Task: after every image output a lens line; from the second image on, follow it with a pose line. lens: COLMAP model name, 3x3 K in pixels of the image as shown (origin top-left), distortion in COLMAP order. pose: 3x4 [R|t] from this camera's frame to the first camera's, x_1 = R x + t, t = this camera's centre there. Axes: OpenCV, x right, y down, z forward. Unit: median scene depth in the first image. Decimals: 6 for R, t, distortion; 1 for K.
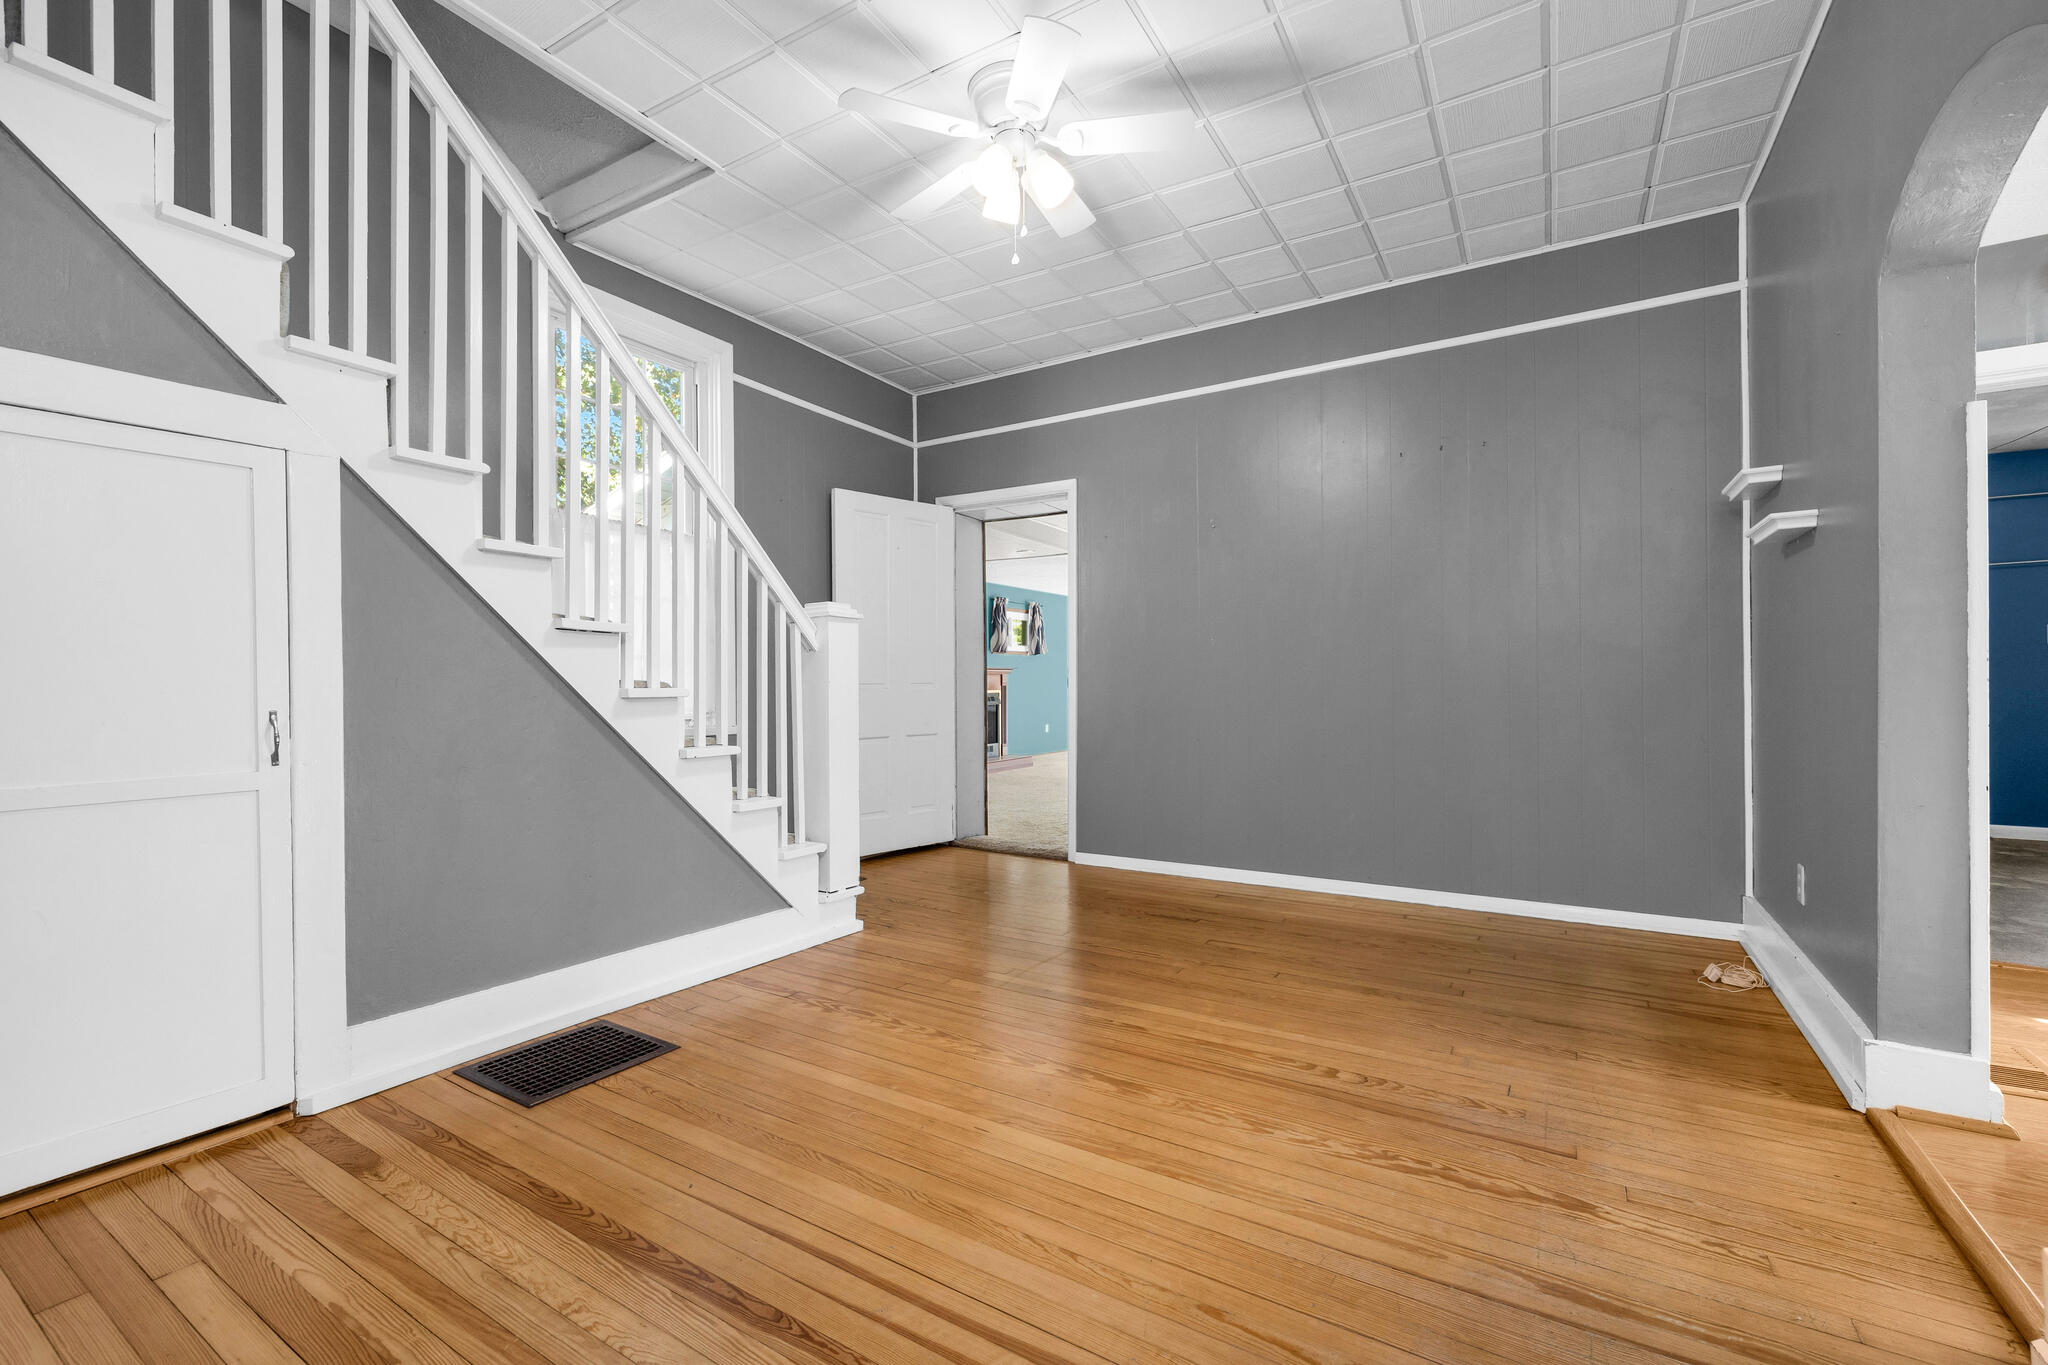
lens RADIAL K [[866.7, 0, 1024.0], [0, 866.7, 682.5], [0, 0, 1]] dist [-0.001648, -0.000313]
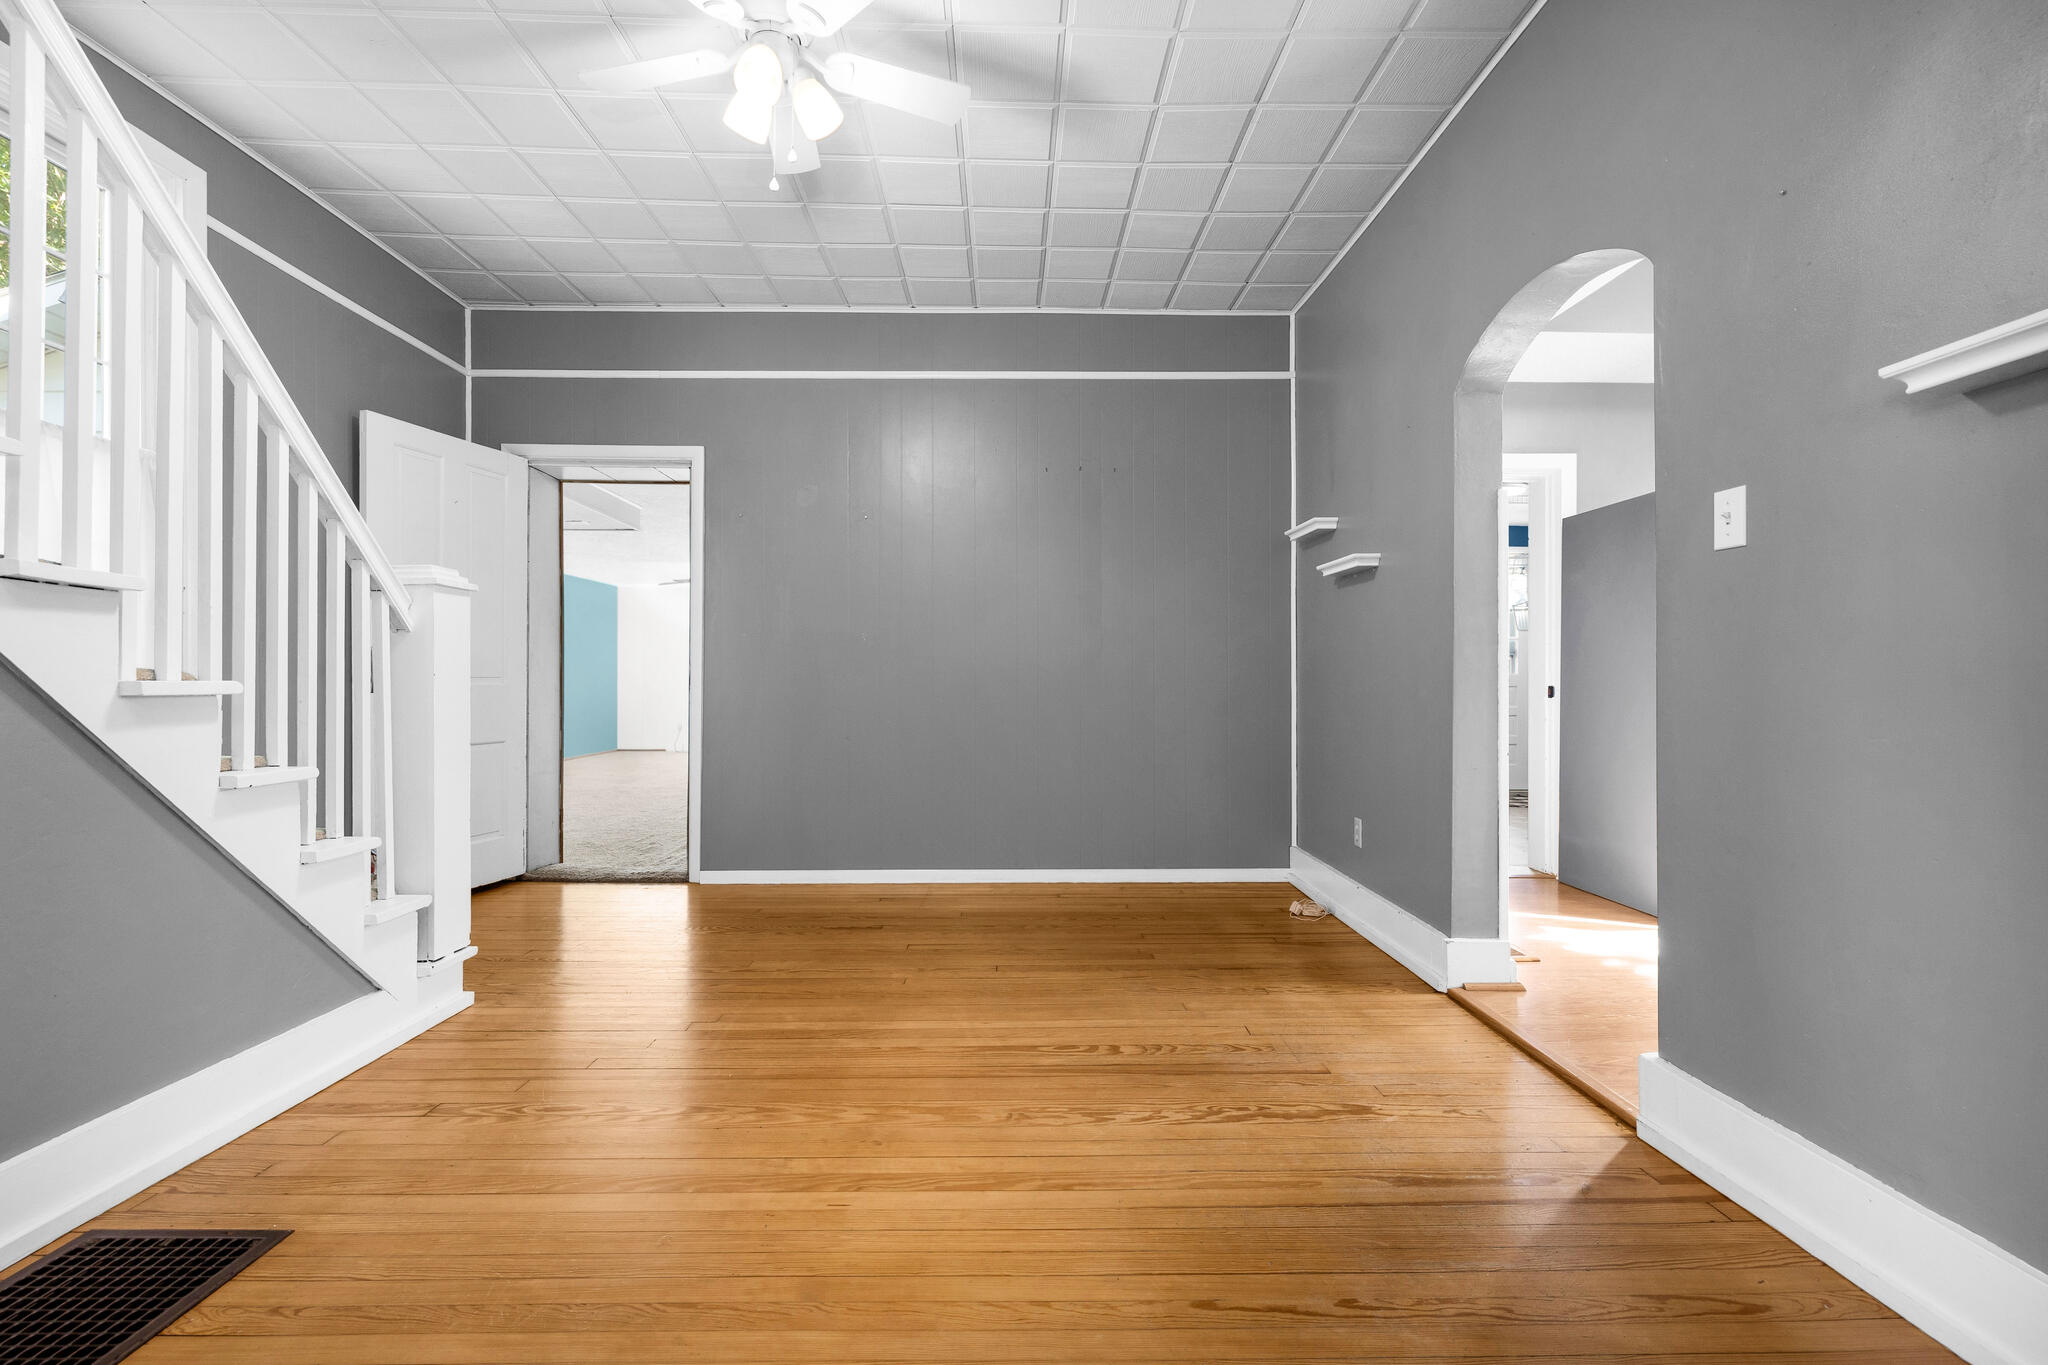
lens RADIAL K [[880.2, 0, 1023.0], [0, 880.2, 675.7], [0, 0, 1]] dist [-0.000696, -0.000197]
pose [[0.841742, 0.009178, 0.539802, -0.238998], [-0.006495, 0.999955, -0.006873, 0.003176], [-0.539841, 0.002280, 0.841764, 0.117966]]
